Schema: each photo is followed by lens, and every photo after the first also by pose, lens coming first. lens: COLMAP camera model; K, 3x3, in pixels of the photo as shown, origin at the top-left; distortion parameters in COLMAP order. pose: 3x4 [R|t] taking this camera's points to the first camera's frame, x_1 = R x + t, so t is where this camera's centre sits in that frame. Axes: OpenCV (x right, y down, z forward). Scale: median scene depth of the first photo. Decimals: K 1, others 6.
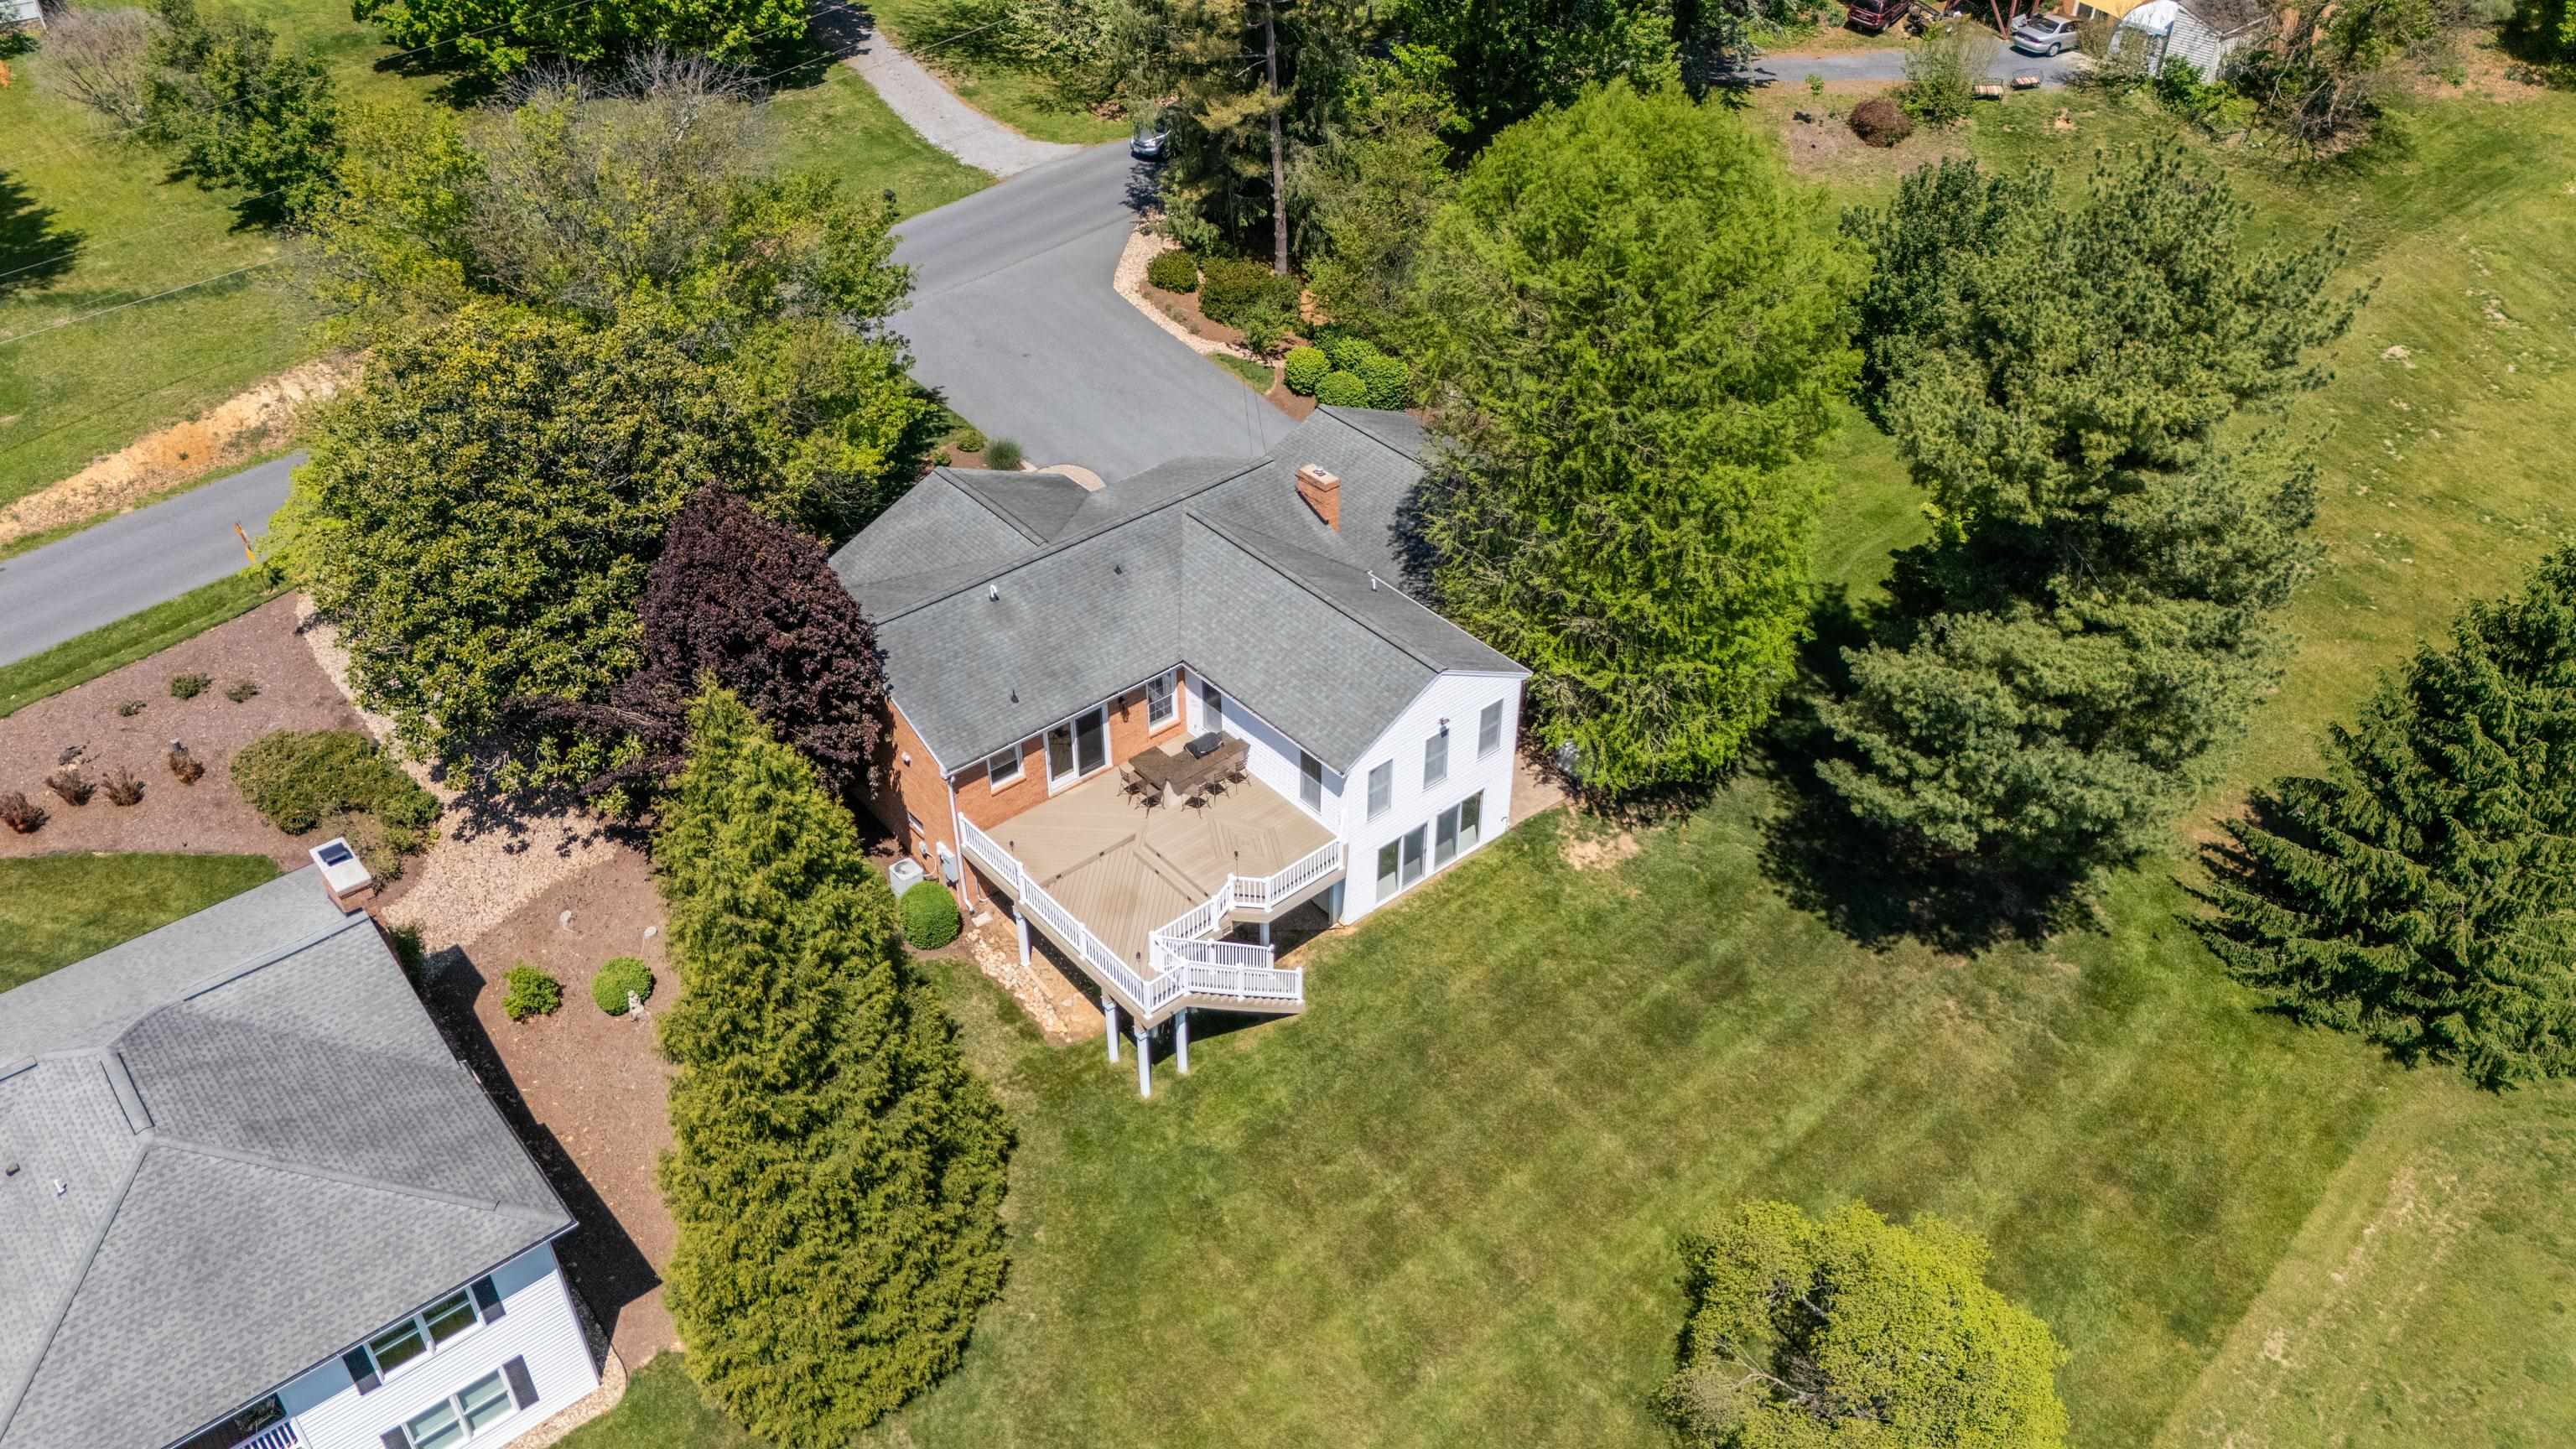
lens RADIAL K [[1863.6, 0, 1288.0], [0, 1863.6, 724.5], [0, 0, 1]] dist [0.090918, -0.096476]
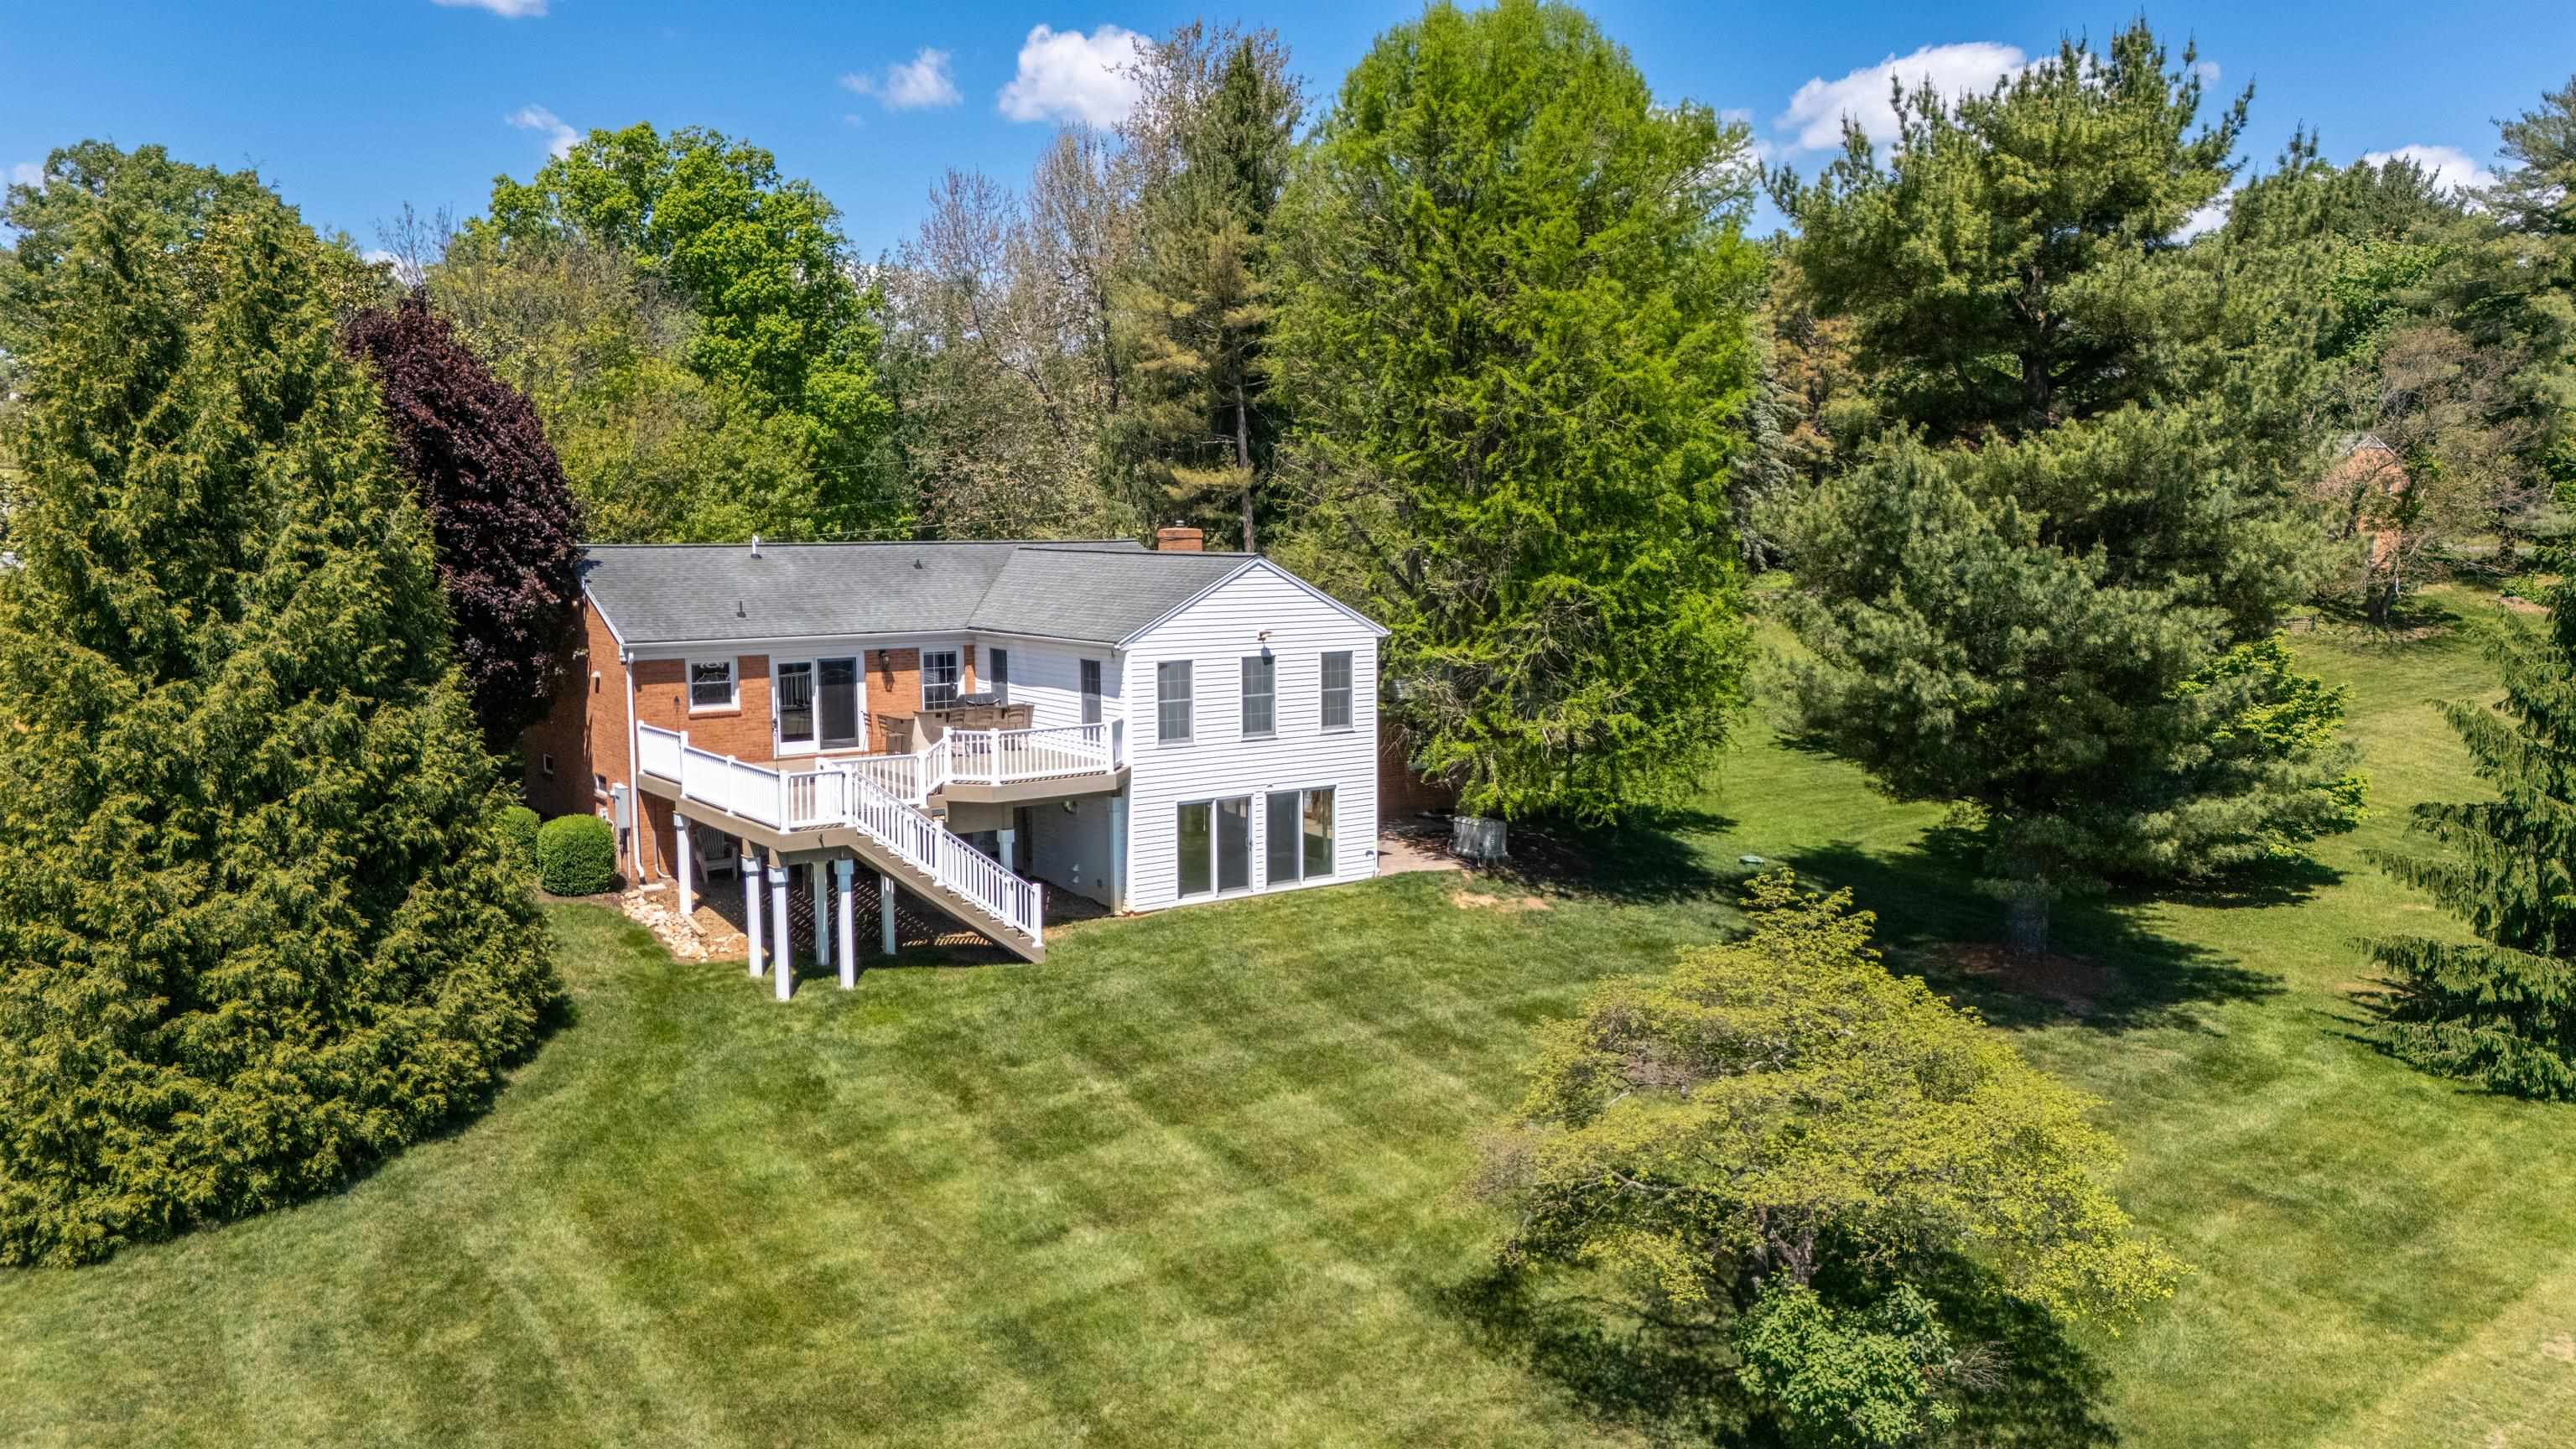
lens RADIAL K [[1863.6, 0, 1288.0], [0, 1863.6, 724.5], [0, 0, 1]] dist [0.090918, -0.096476]
pose [[0.995785, 0.008964, -0.091280, 0.164246], [-0.054103, 0.861030, -0.505669, 0.424709], [0.074062, 0.508476, 0.857885, 0.336350]]
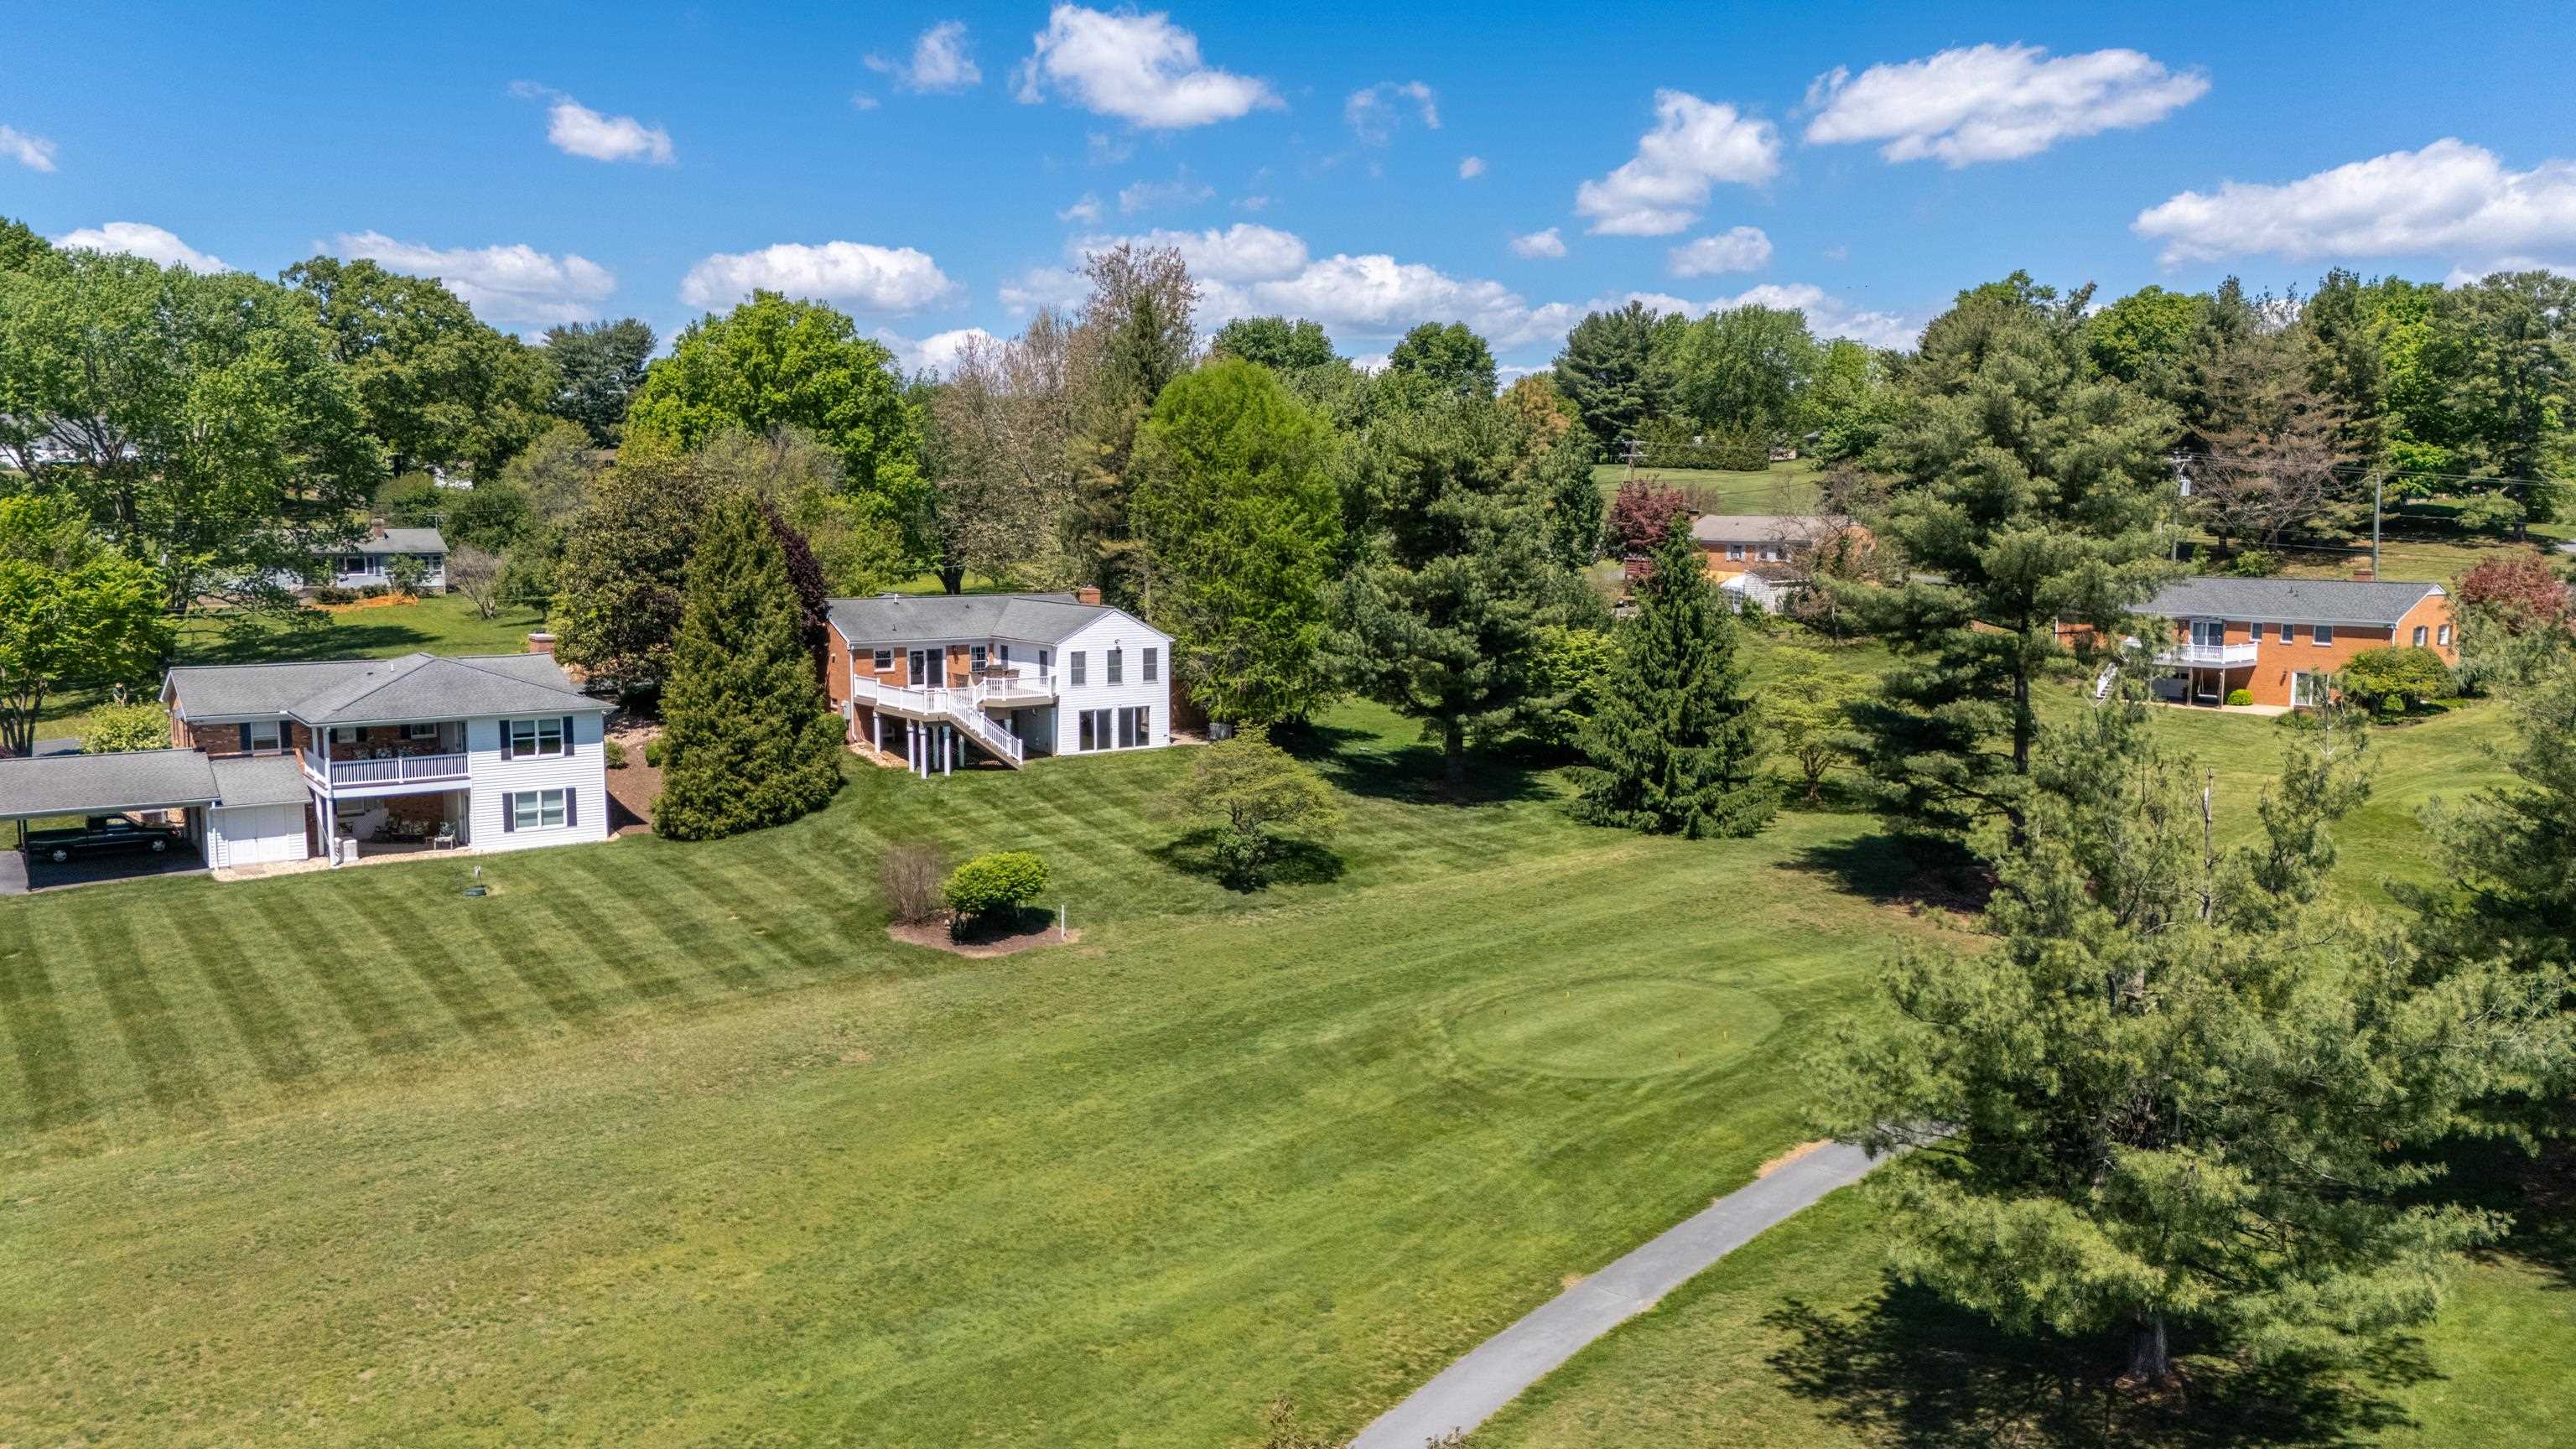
lens RADIAL K [[1863.6, 0, 1288.0], [0, 1863.6, 724.5], [0, 0, 1]] dist [0.090918, -0.096476]
pose [[0.996274, 0.018189, -0.084310, 0.409734], [-0.058226, 0.862979, -0.501873, 0.990694], [0.063629, 0.504912, 0.860822, -0.557254]]
